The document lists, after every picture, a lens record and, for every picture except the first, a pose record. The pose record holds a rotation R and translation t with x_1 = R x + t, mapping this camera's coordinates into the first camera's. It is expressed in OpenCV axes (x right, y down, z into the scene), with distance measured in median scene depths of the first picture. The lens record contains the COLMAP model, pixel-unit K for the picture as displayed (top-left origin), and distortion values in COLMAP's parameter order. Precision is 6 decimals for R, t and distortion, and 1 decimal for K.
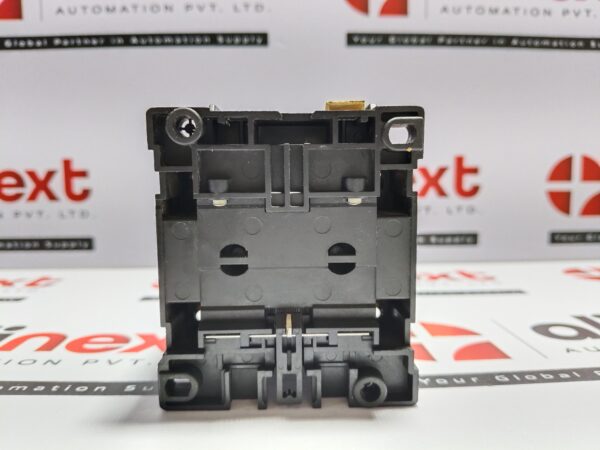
lens RADIAL K [[505.4, 0, 299.4], [0, 505.4, 227.6], [0, 0, 1]] dist [-0.078278, -0.001435]
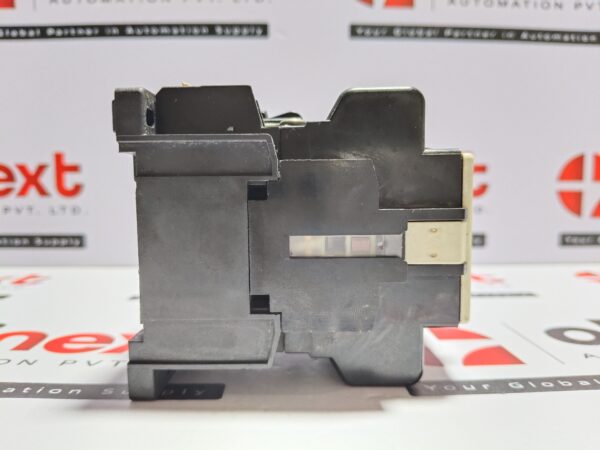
lens RADIAL K [[505.4, 0, 299.4], [0, 505.4, 227.6], [0, 0, 1]] dist [-0.078278, -0.001435]
pose [[0.999939, 0.009185, -0.006088, 0.006629], [-0.009253, 0.999895, -0.011145, 0.013728], [0.005985, 0.011201, 0.999919, 0.042283]]
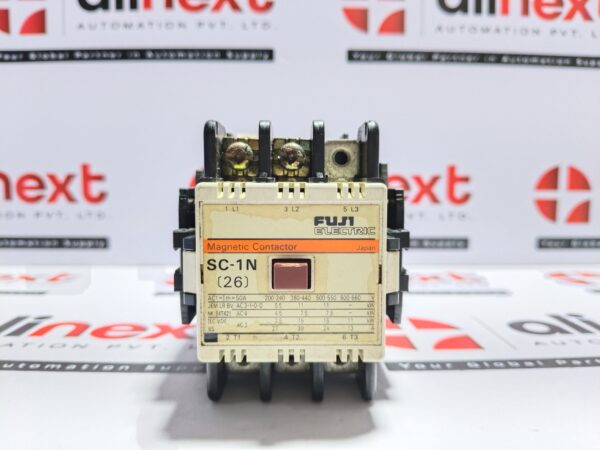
lens RADIAL K [[505.4, 0, 299.4], [0, 505.4, 227.6], [0, 0, 1]] dist [-0.078278, -0.001435]
pose [[0.999877, 0.013254, -0.008405, 0.005936], [-0.013296, 0.999899, -0.004950, -0.000947], [0.008338, 0.005061, 0.999952, -0.075349]]
